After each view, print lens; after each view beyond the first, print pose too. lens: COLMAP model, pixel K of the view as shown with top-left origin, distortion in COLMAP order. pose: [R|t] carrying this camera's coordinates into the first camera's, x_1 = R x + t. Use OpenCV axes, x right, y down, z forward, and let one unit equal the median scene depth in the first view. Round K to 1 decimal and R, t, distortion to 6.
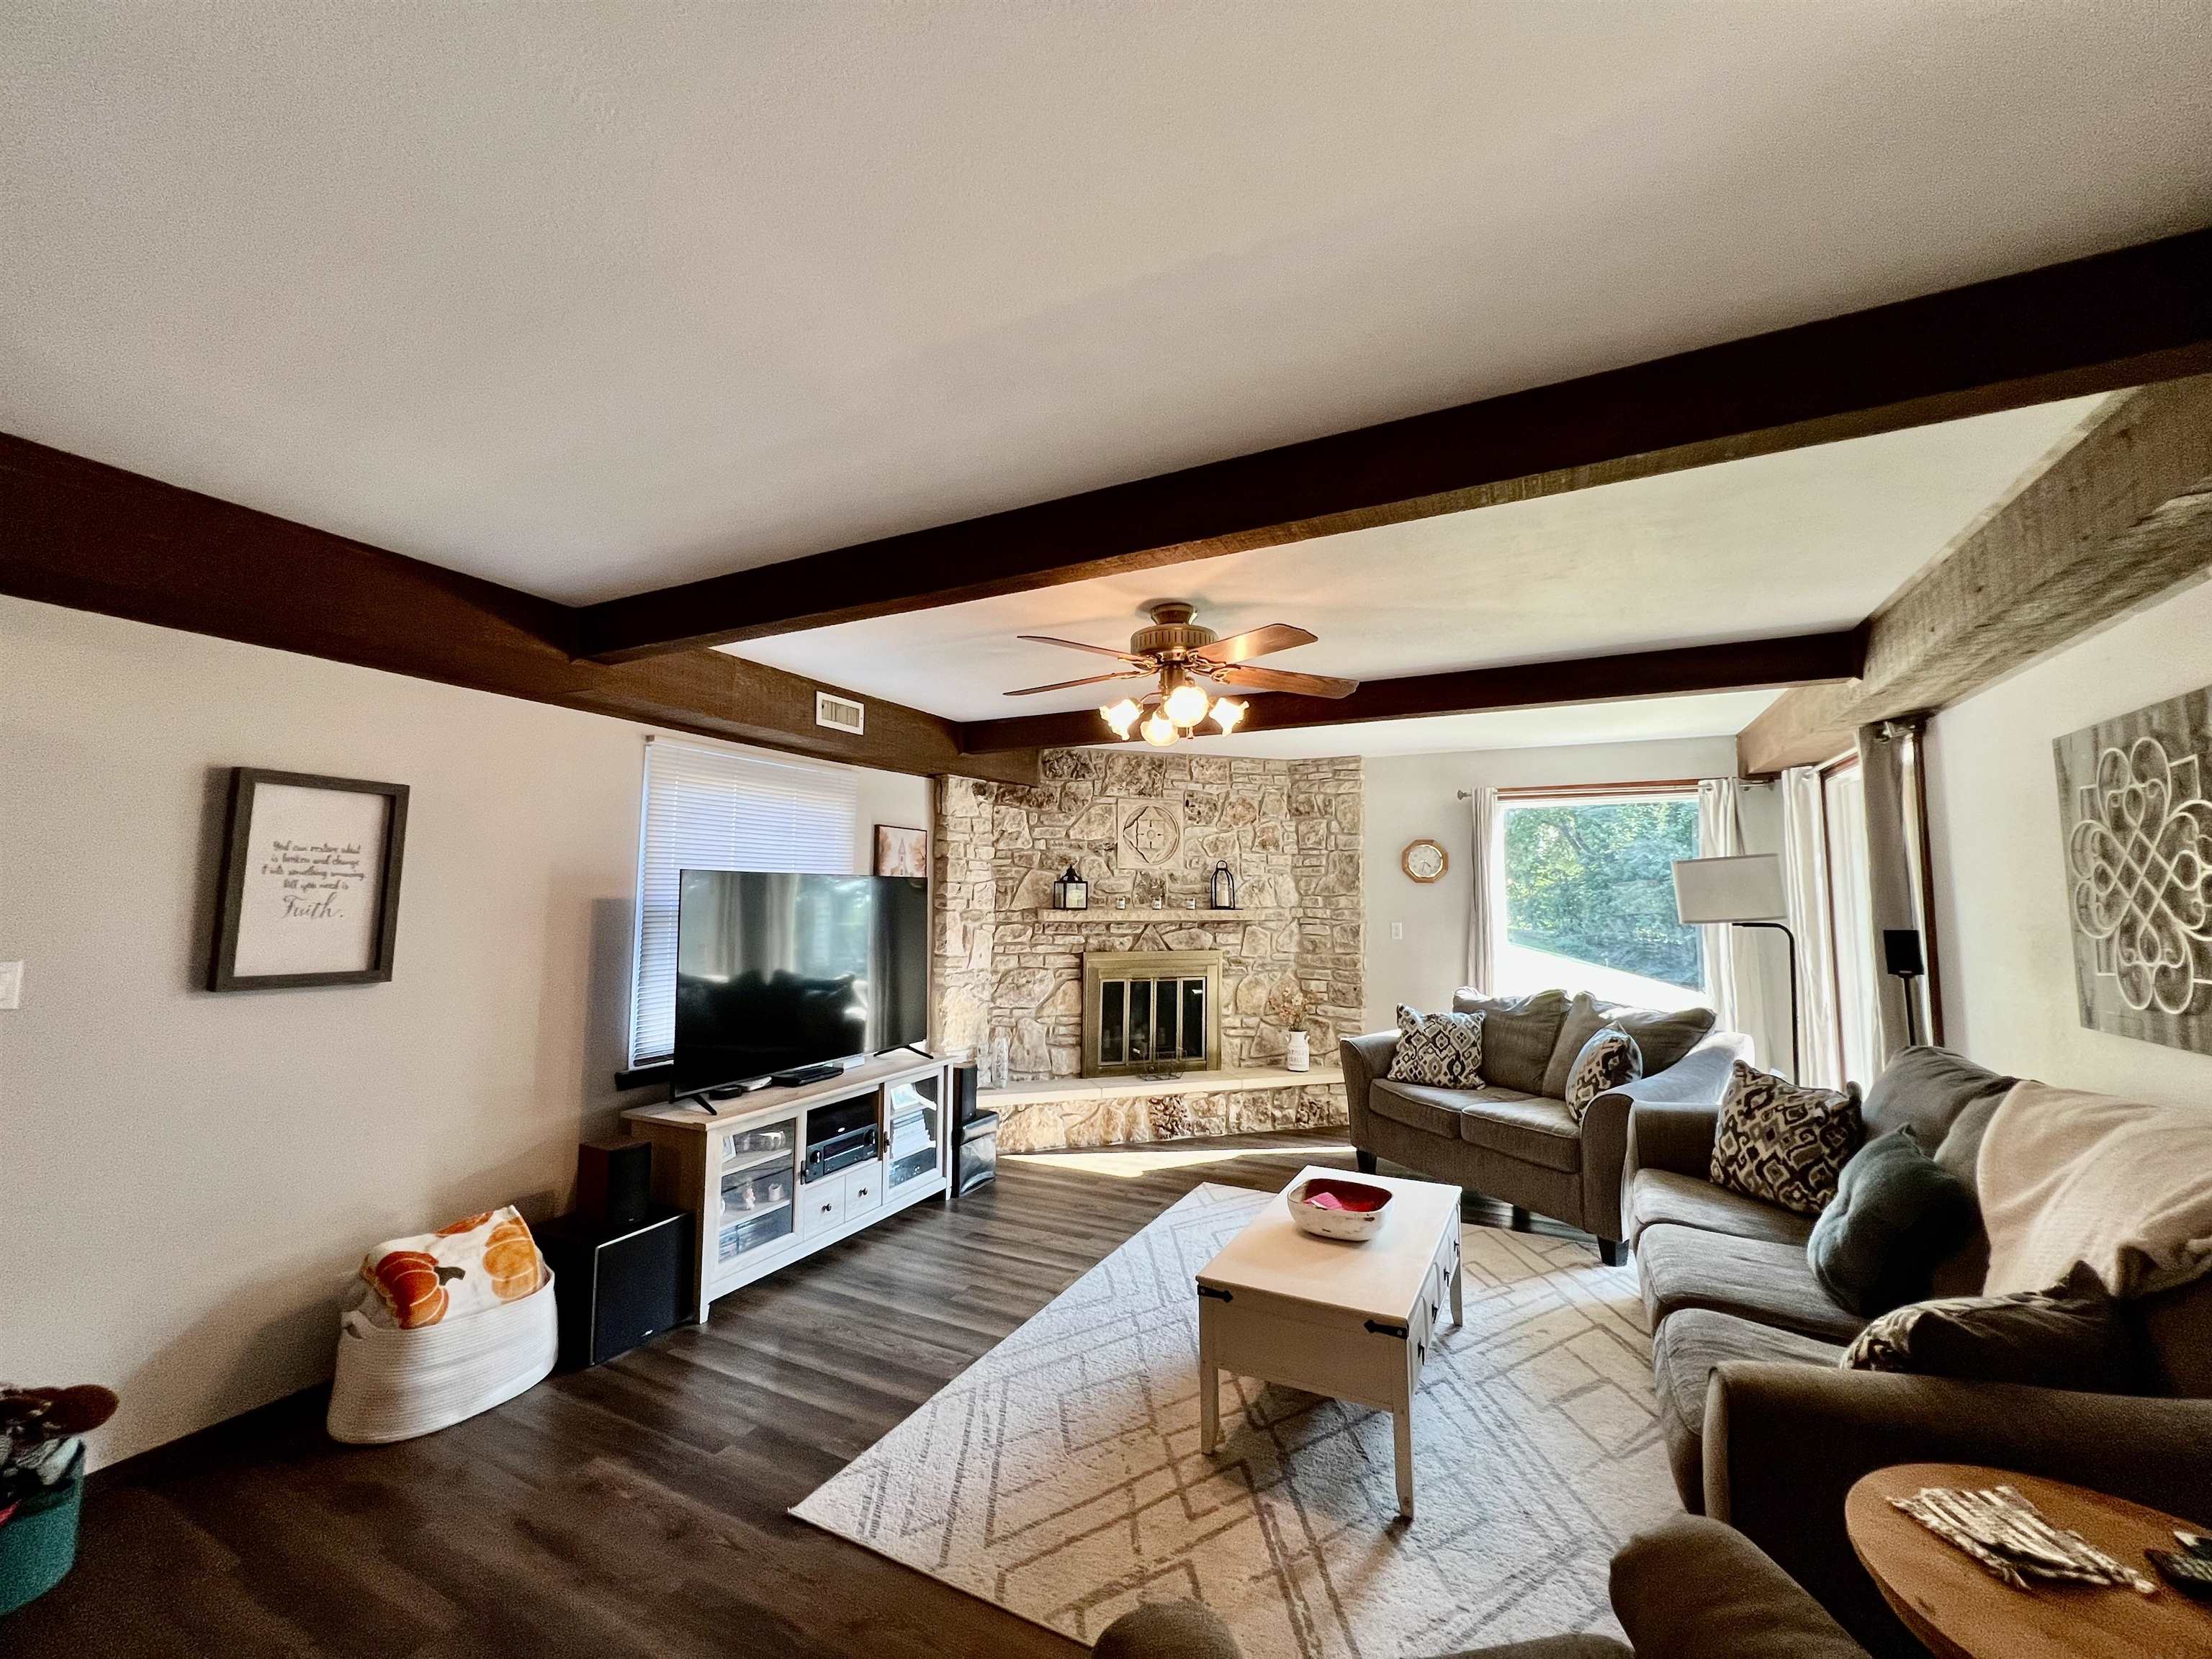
lens RADIAL K [[881.8, 0, 1100.3], [0, 881.8, 821.4], [0, 0, 1]] dist [0.001140, 0.000026]
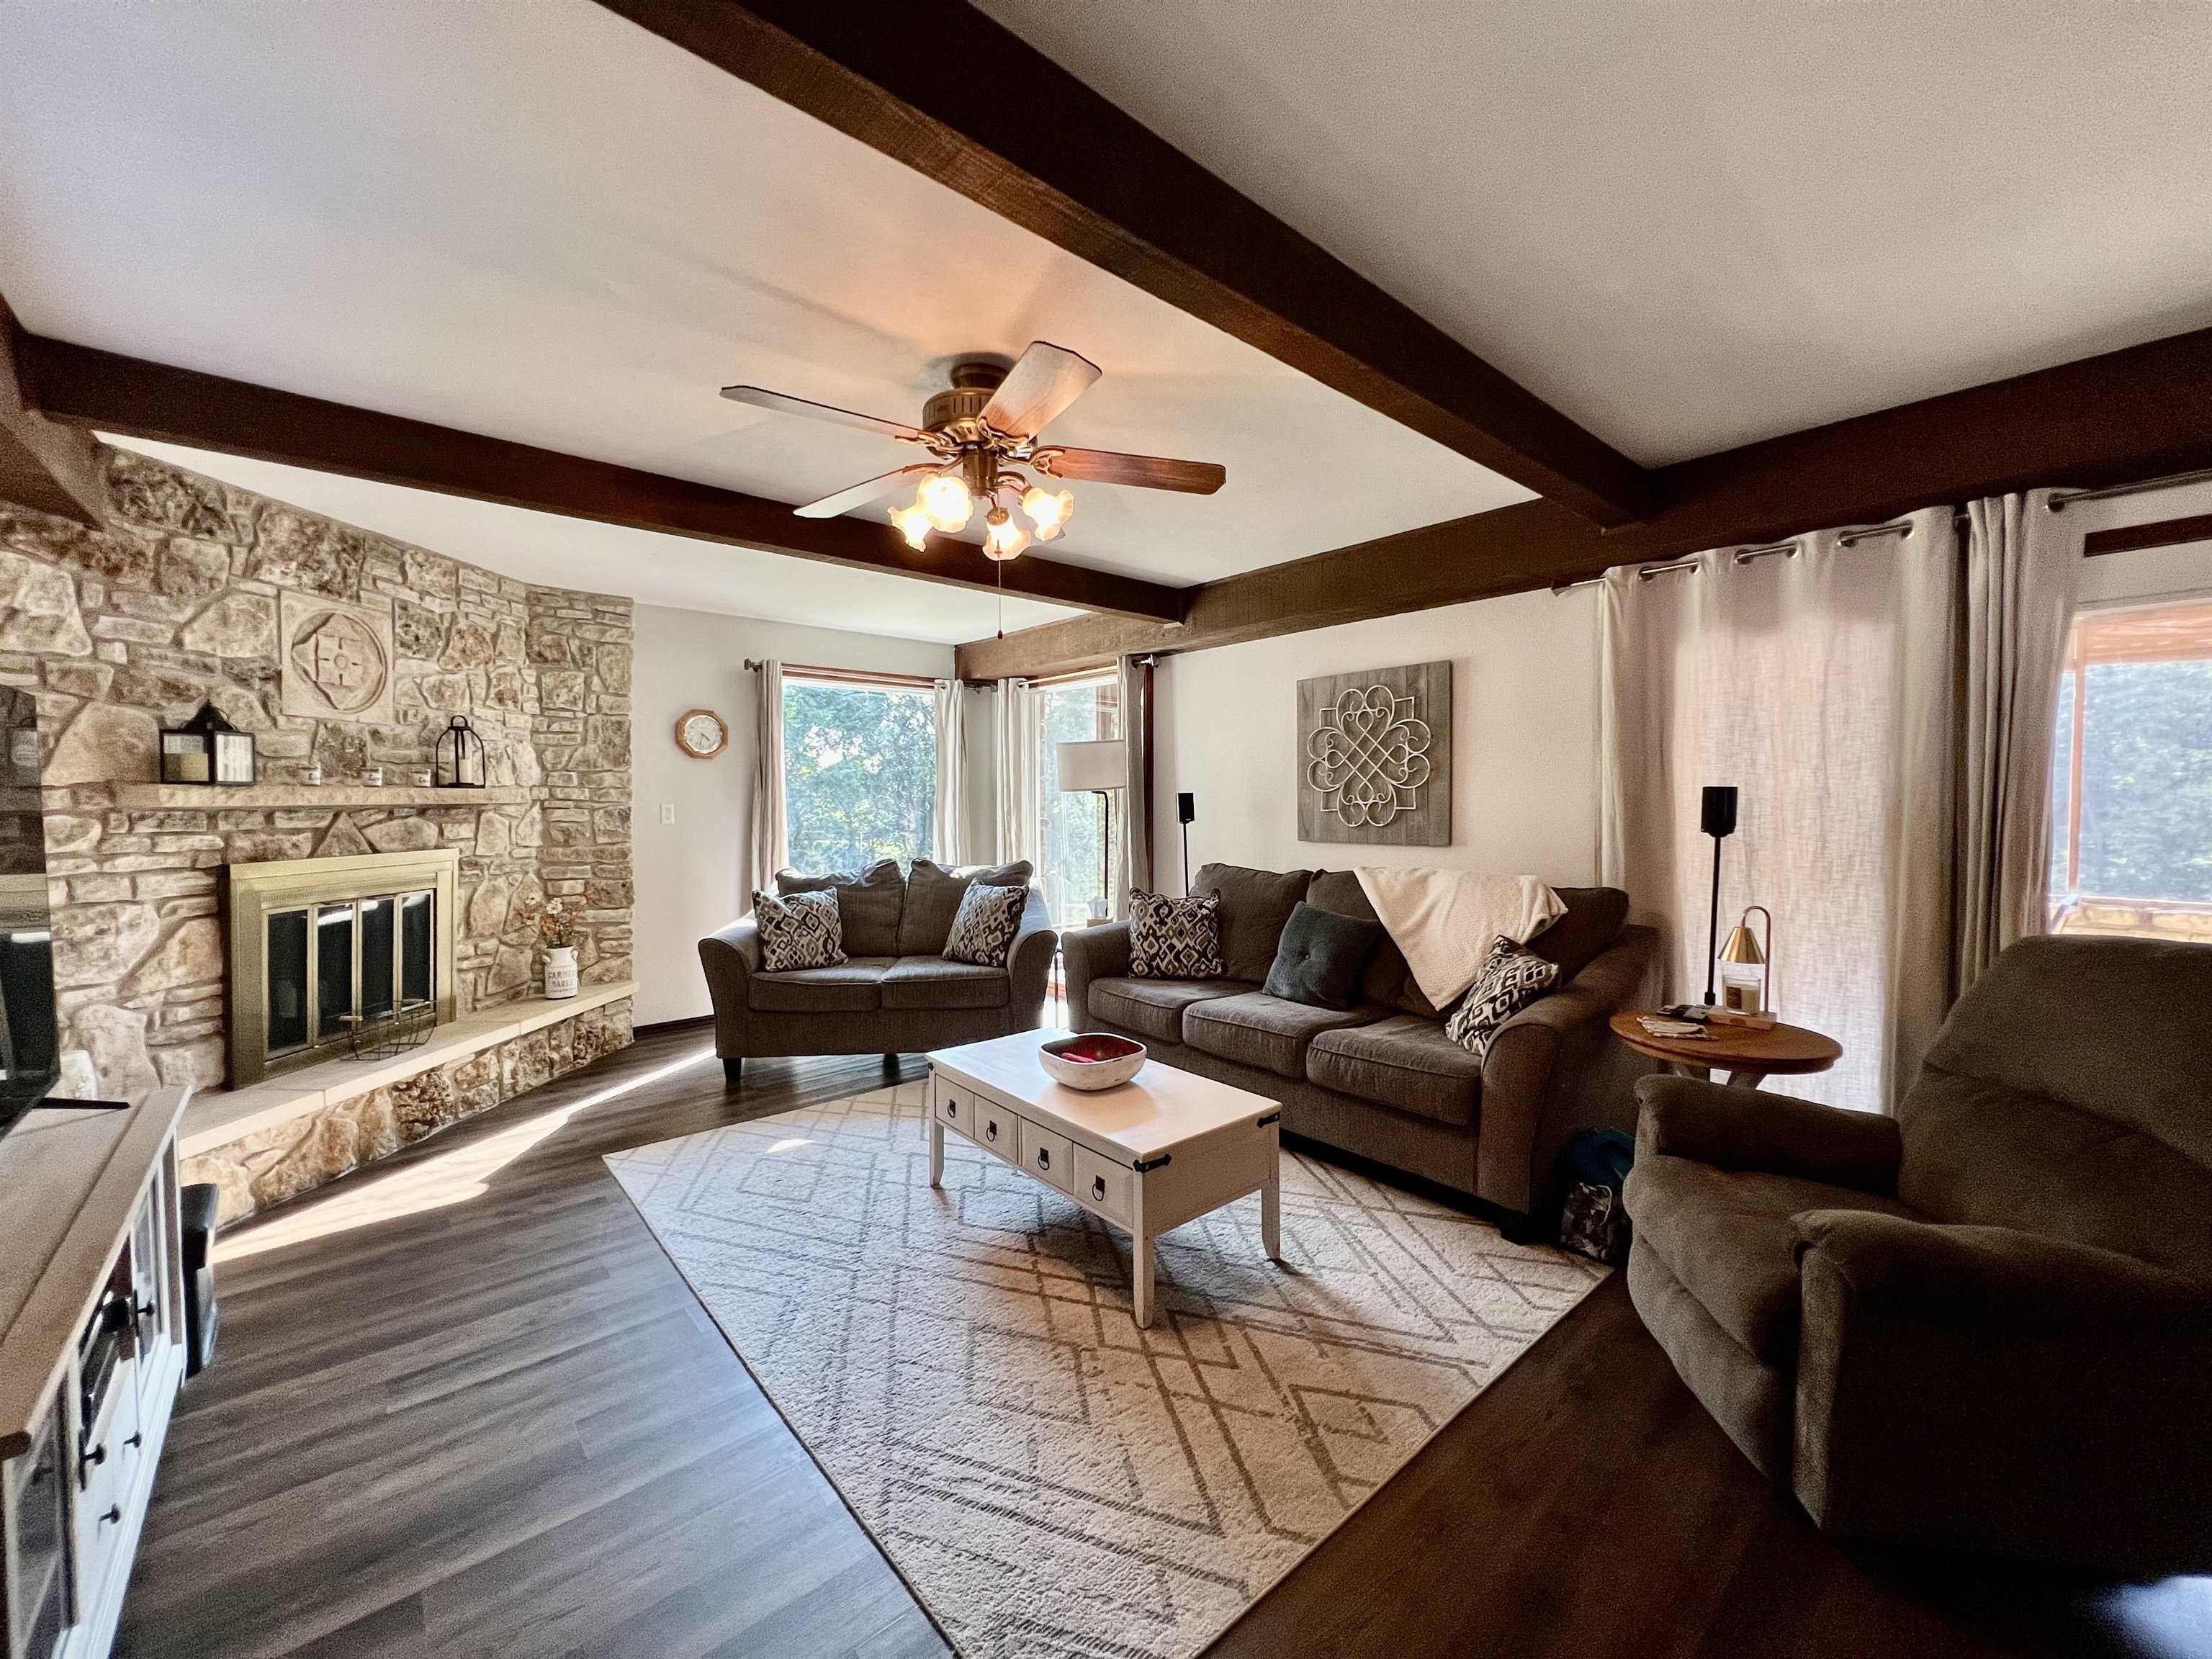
lens RADIAL K [[881.8, 0, 1100.0], [0, 881.8, 822.5], [0, 0, 1]] dist [0.001140, 0.000026]
pose [[0.378871, -0.032675, 0.924872, -0.317371], [-0.076227, 0.994879, 0.066374, 0.046252], [-0.922305, -0.095647, 0.374440, 0.306559]]
